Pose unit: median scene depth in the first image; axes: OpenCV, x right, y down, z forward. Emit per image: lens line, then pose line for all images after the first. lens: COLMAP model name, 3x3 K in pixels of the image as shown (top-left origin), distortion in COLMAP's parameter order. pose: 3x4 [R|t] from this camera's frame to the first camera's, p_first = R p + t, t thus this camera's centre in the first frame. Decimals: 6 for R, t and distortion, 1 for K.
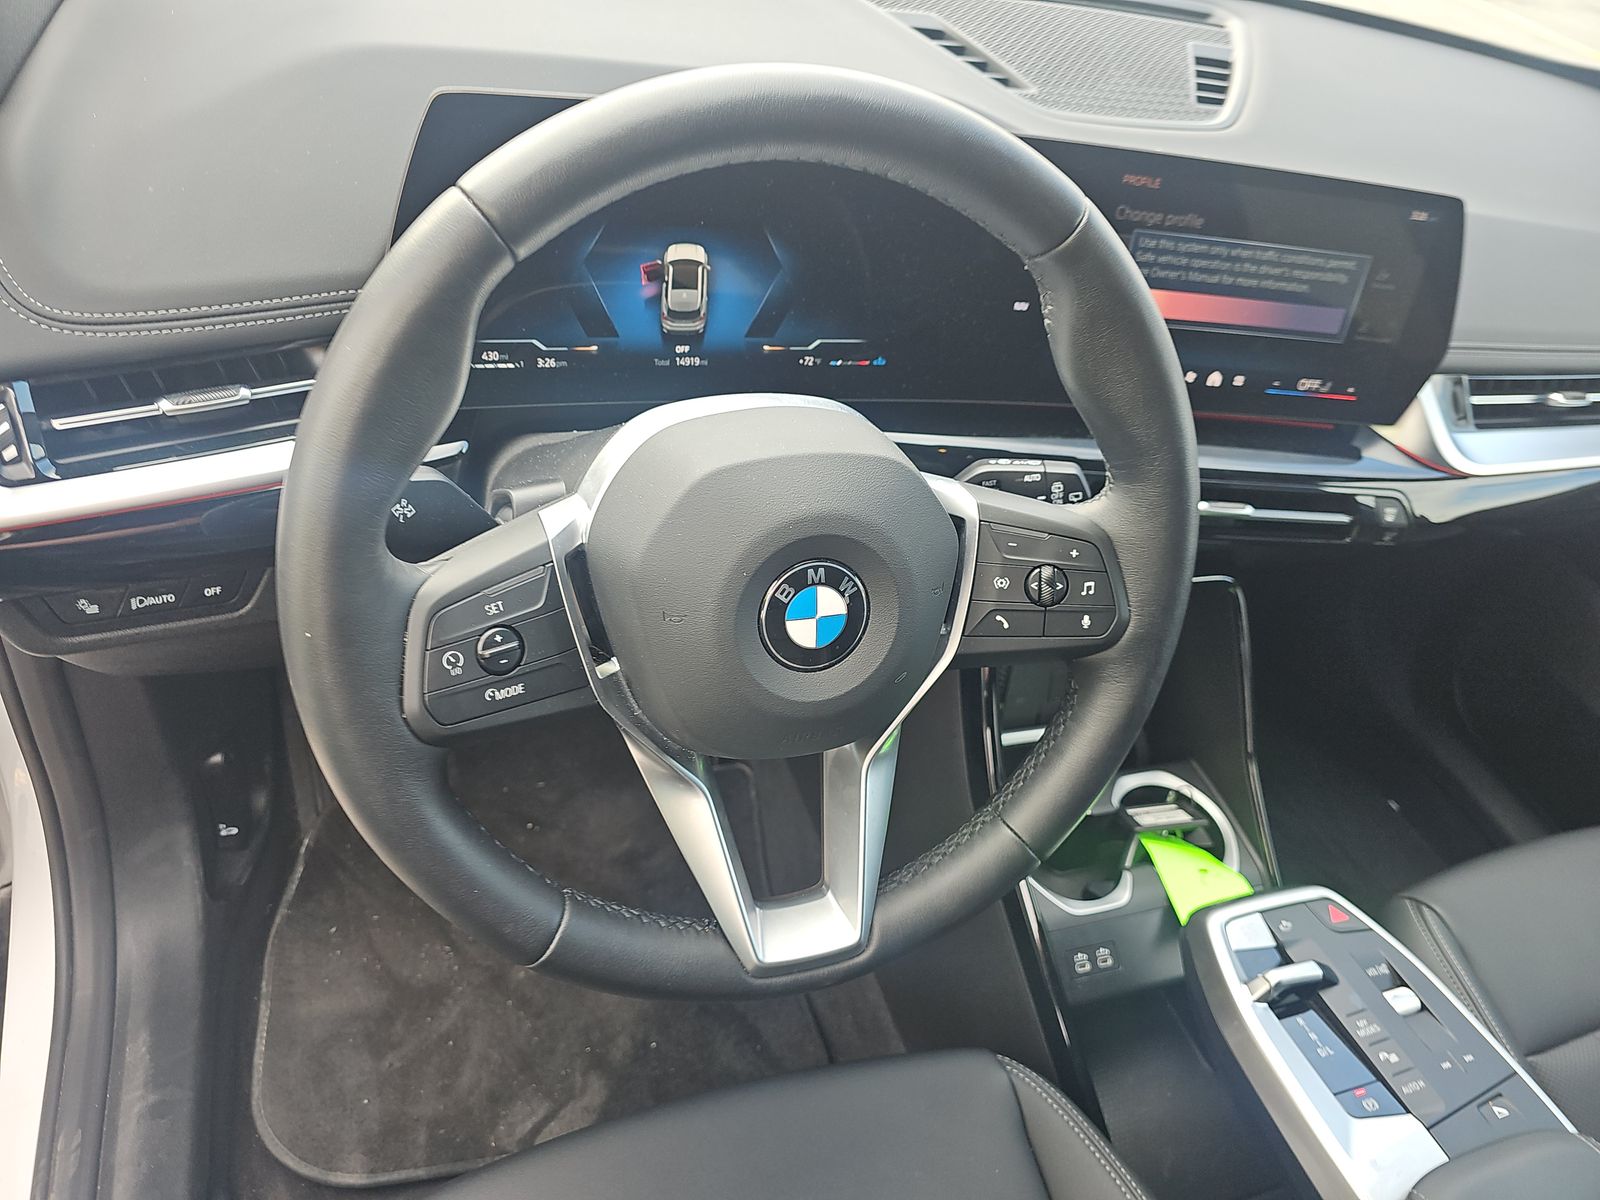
lens RADIAL K [[1164.5, 0, 800.5], [0, 1164.5, 532.0], [0, 0, 1]] dist [0.044318, 0.000002]
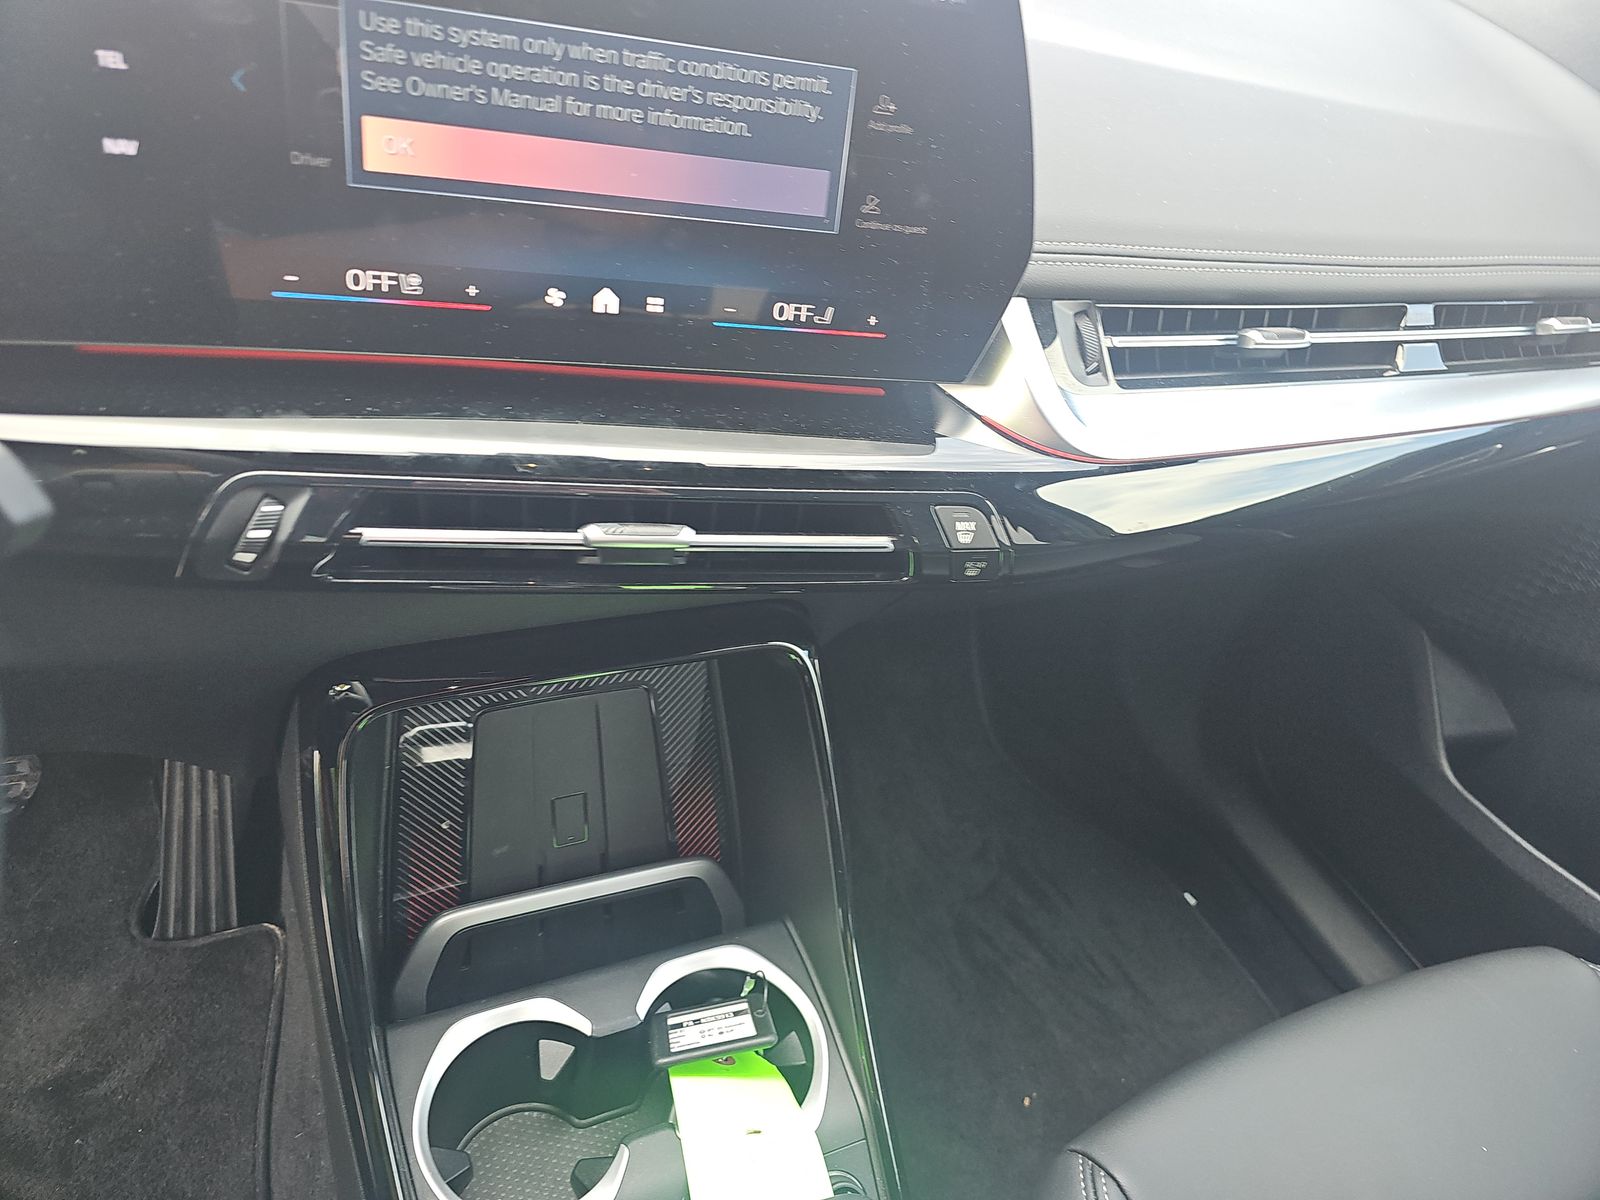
lens RADIAL K [[1164.5, 0, 800.5], [0, 1164.5, 532.0], [0, 0, 1]] dist [0.044318, 0.000002]
pose [[0.998007, -0.041015, 0.047966, 0.413224], [0.042501, 0.998634, -0.030390, -0.001373], [-0.046654, 0.032368, 0.998387, 0.448764]]
